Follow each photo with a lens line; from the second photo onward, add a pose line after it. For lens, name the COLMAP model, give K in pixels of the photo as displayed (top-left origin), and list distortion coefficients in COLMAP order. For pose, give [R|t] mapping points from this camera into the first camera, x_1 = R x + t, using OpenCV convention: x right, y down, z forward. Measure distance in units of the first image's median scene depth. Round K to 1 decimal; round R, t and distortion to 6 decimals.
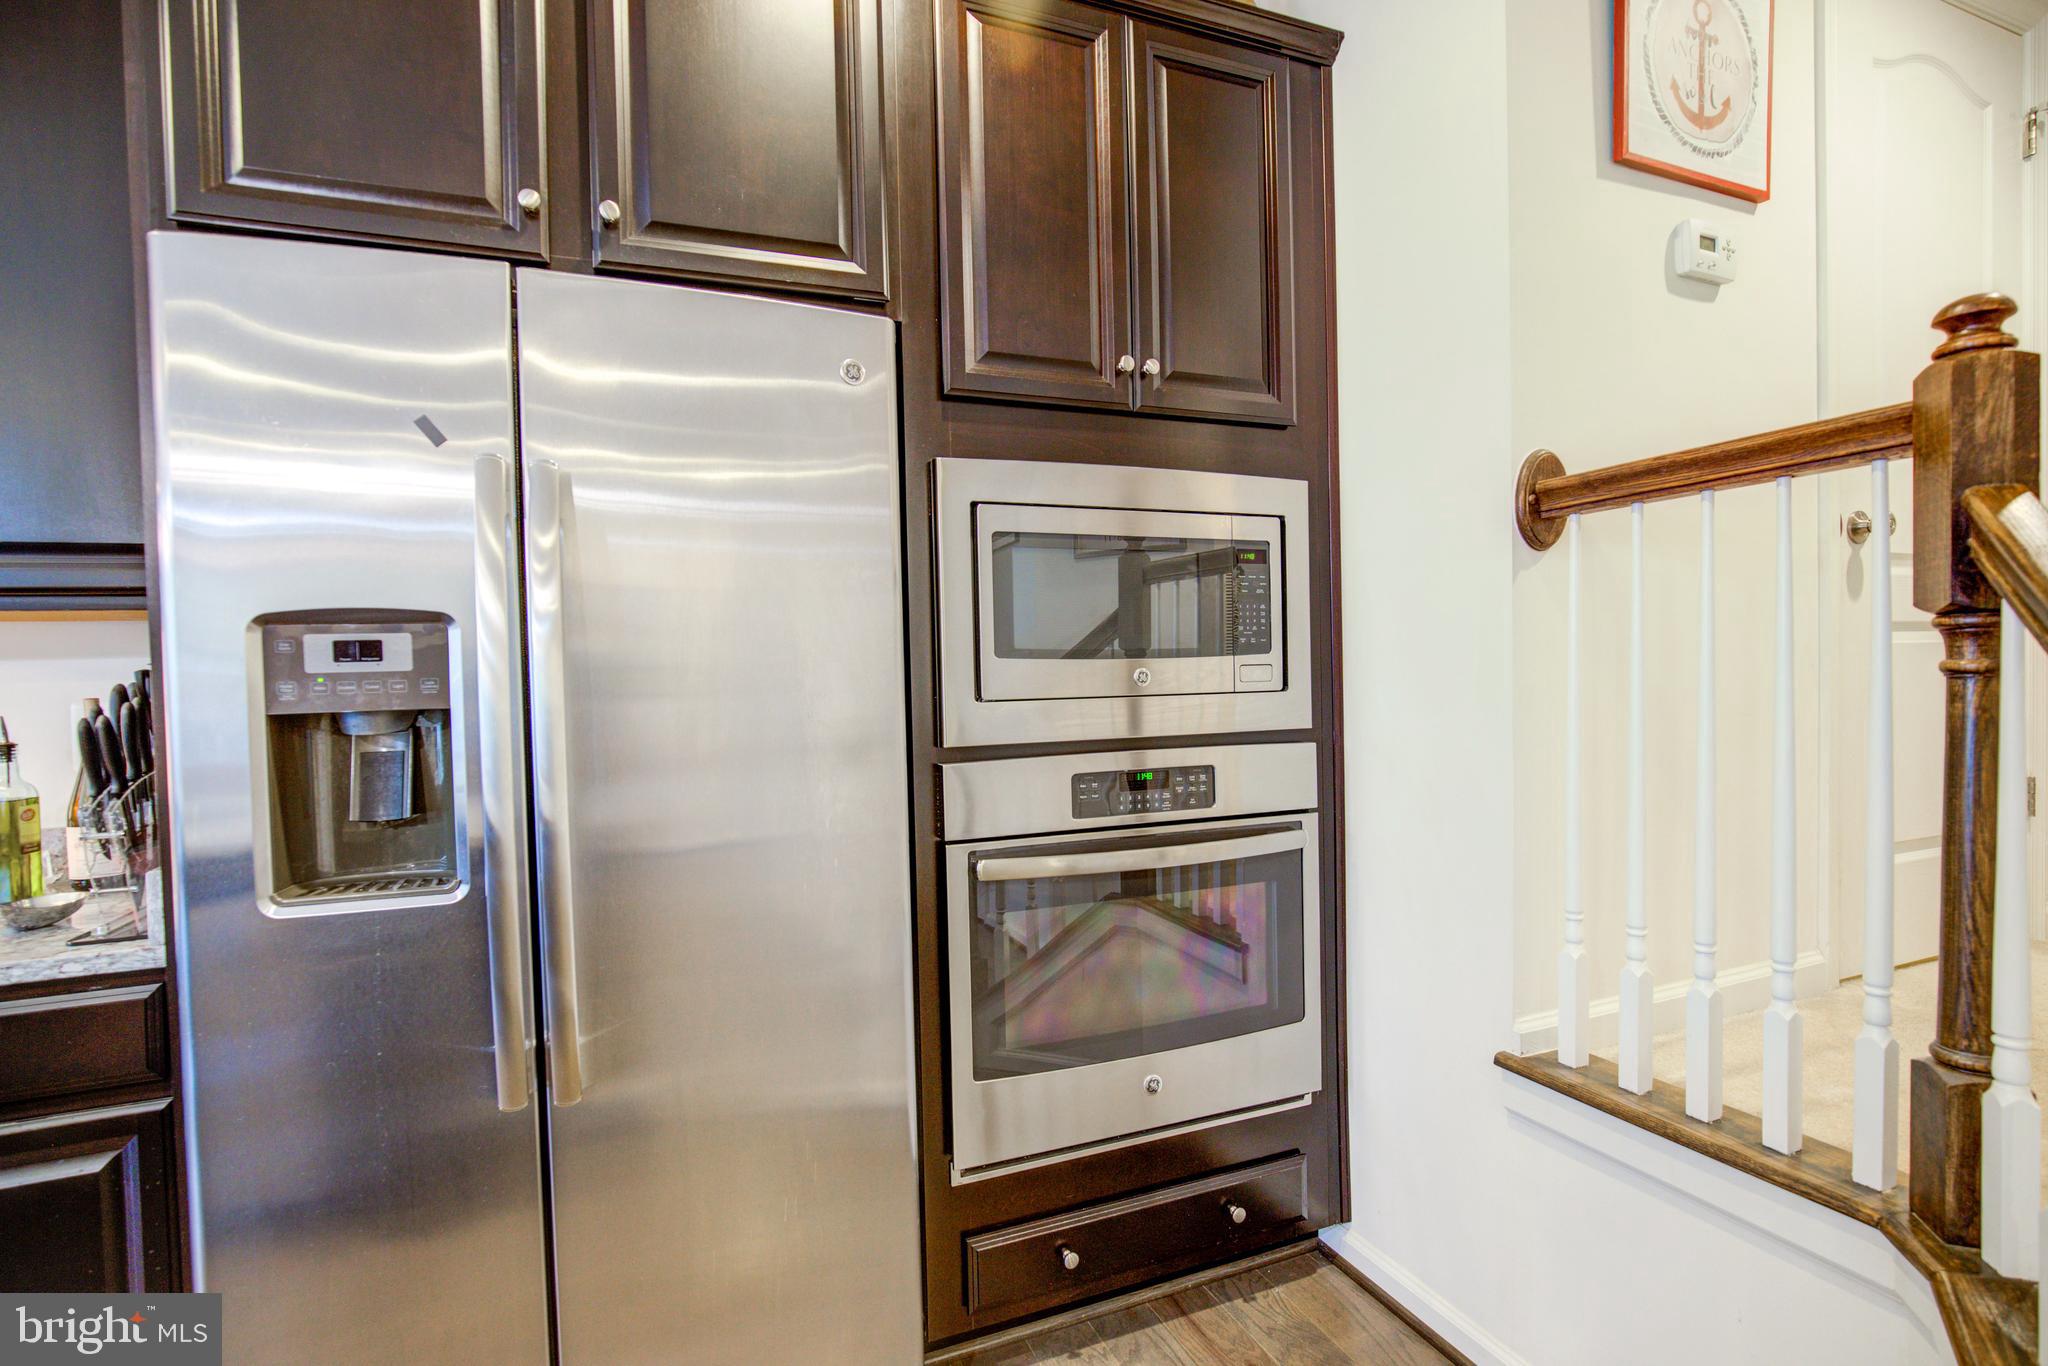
lens RADIAL K [[982.2, 0, 1035.2], [0, 982.2, 691.1], [0, 0, 1]] dist [-0.016207, -0.000522]
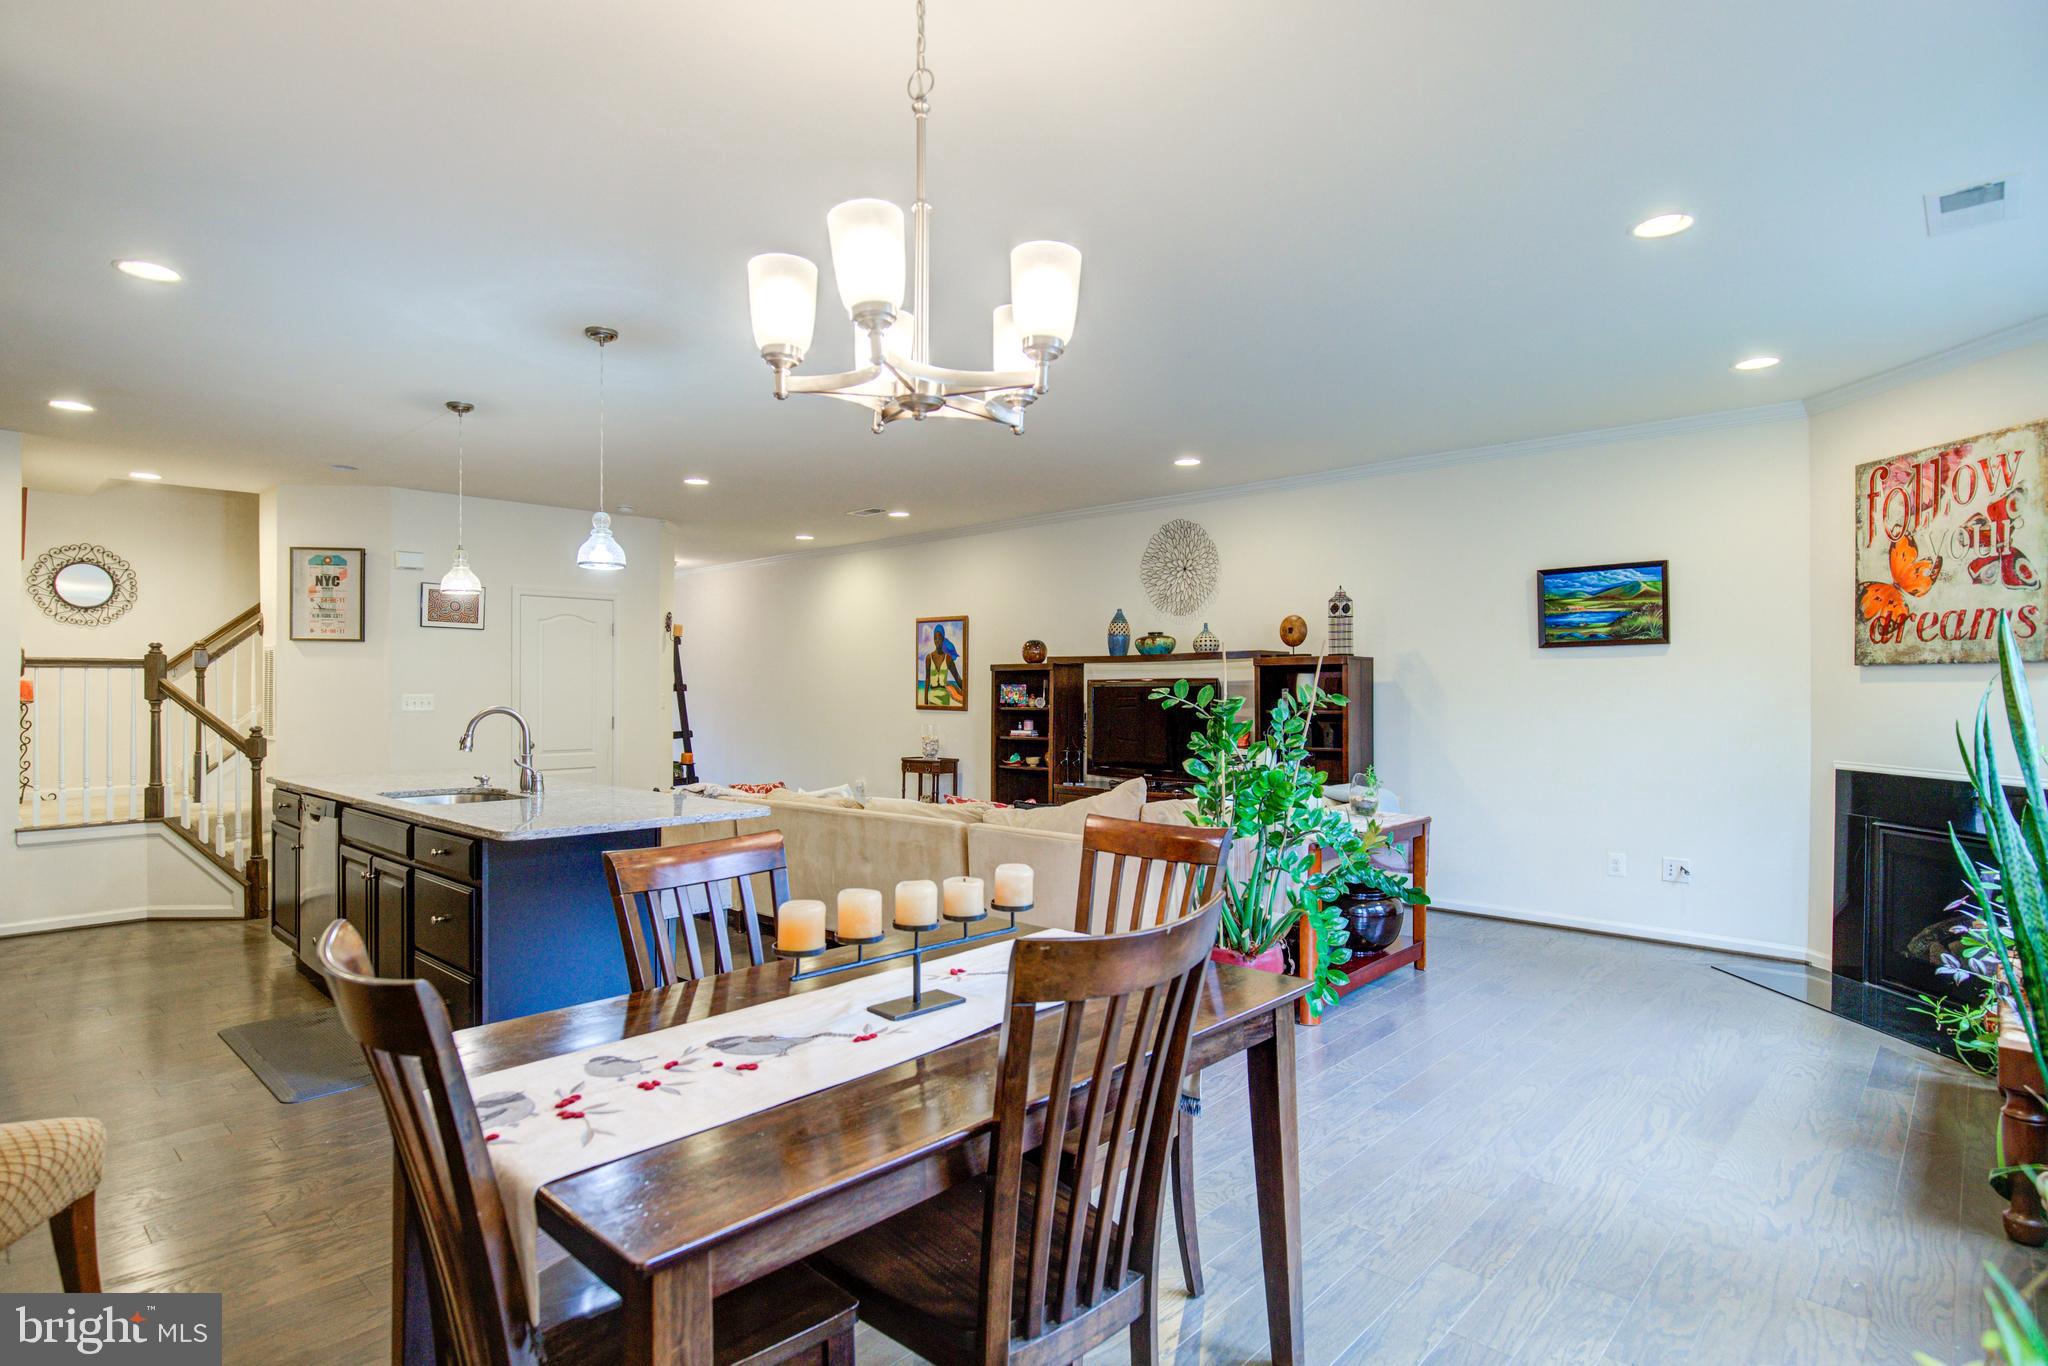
lens RADIAL K [[1040.4, 0, 996.8], [0, 1040.4, 687.9], [0, 0, 1]] dist [-0.015036, 0.000025]
pose [[-0.414394, 0.027023, 0.909696, -3.956650], [0.033443, 0.999336, -0.014451, 0.054626], [-0.909483, 0.024434, -0.415023, -0.565909]]
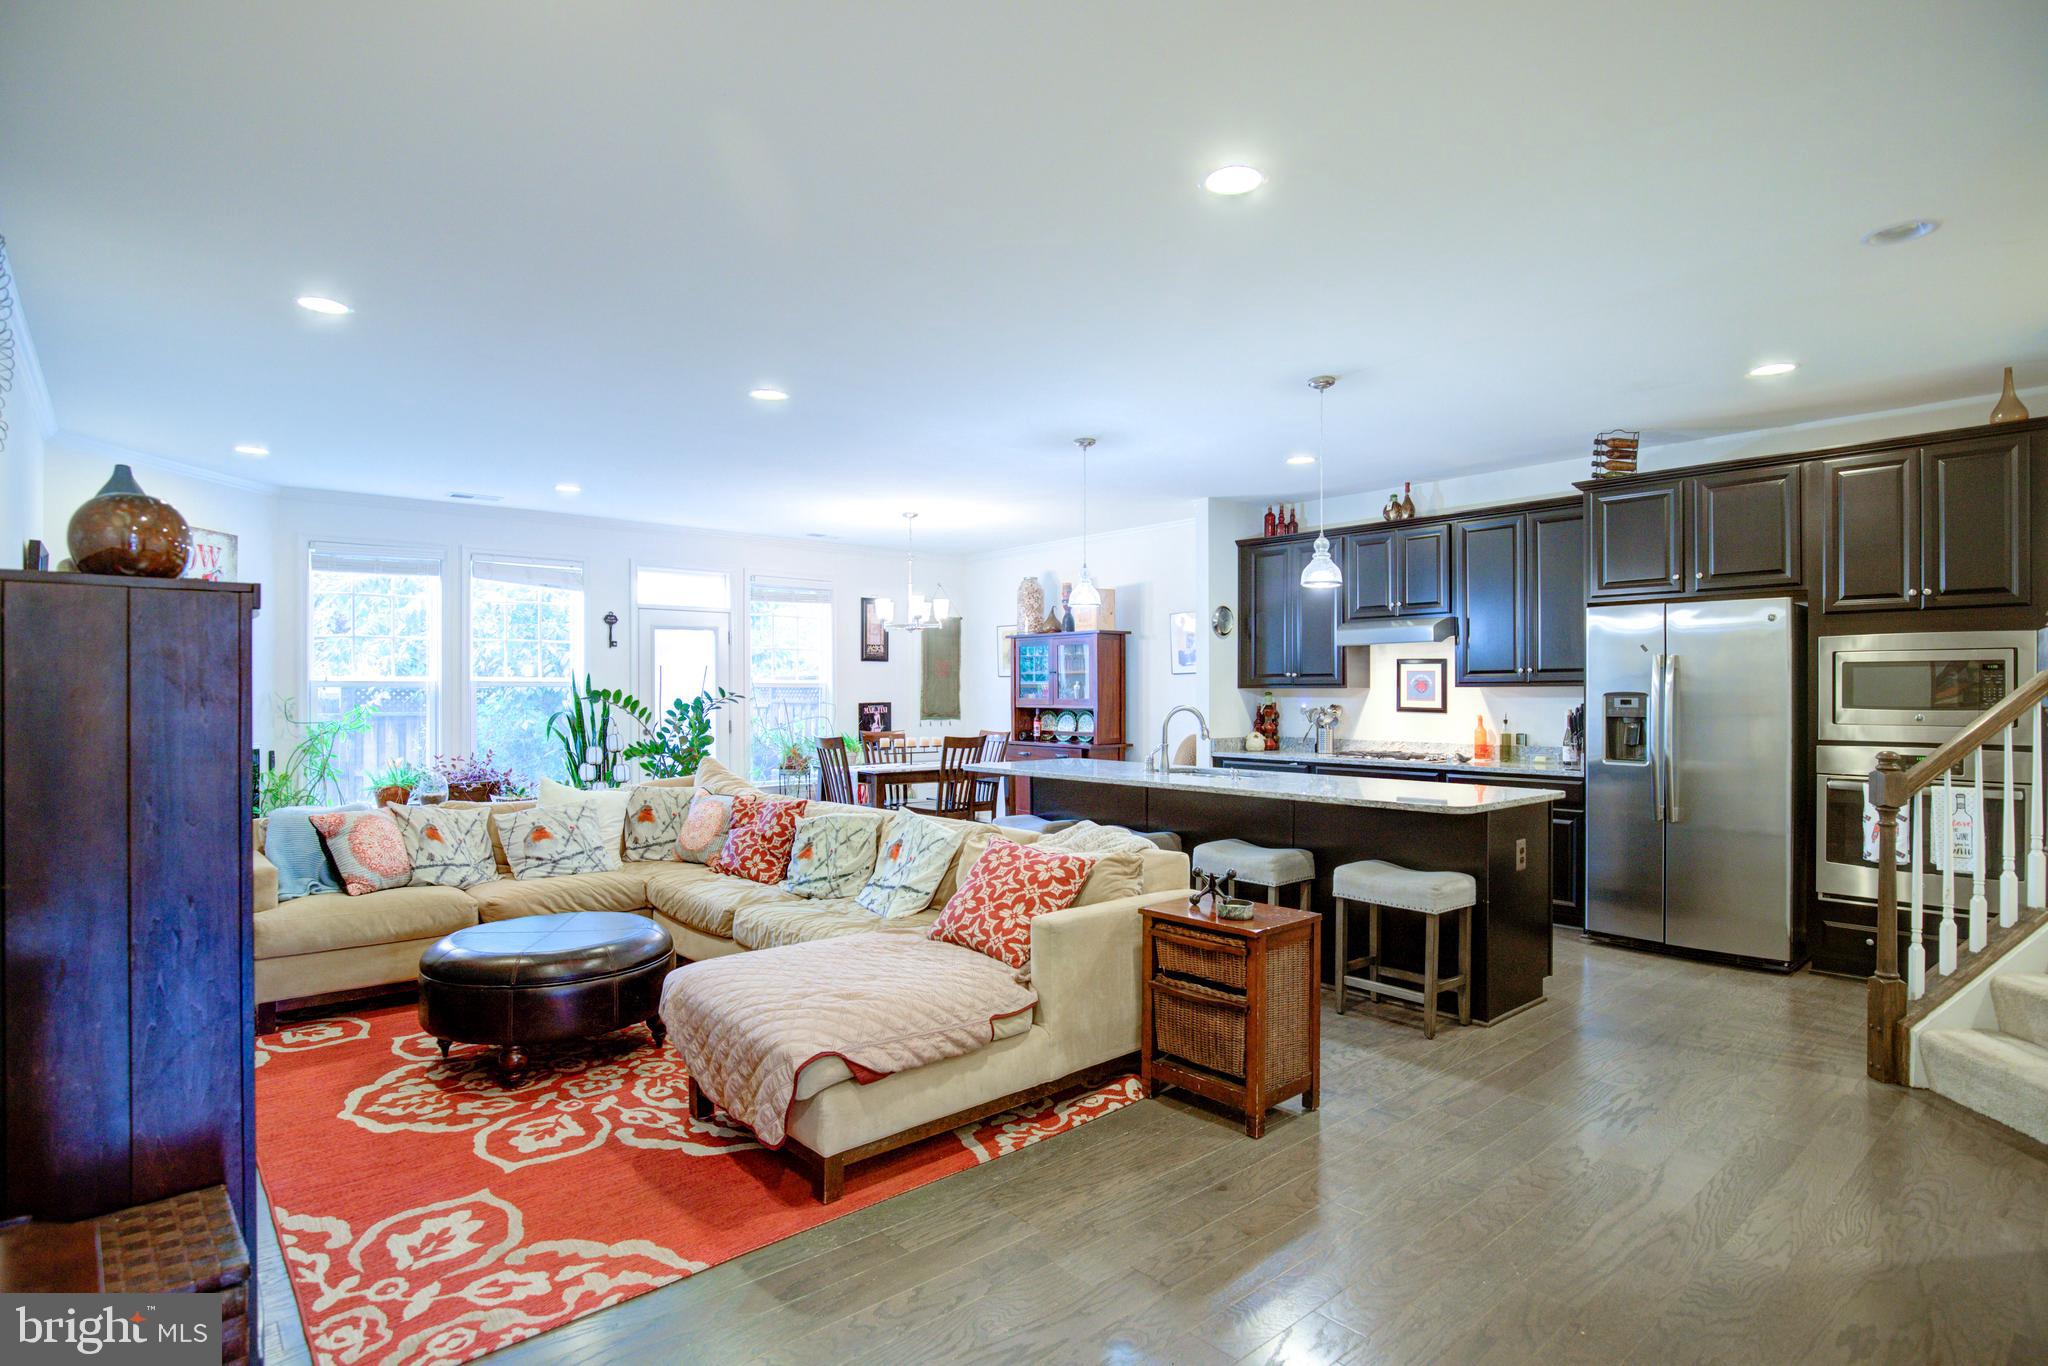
lens RADIAL K [[1040.4, 0, 1026.2], [0, 1040.4, 692.4], [0, 0, 1]] dist [-0.015036, 0.000025]
pose [[0.322930, 0.024394, -0.946108, 1.938822], [-0.030512, 0.999416, 0.015354, -0.052426], [0.945931, 0.023910, 0.323486, -2.079220]]
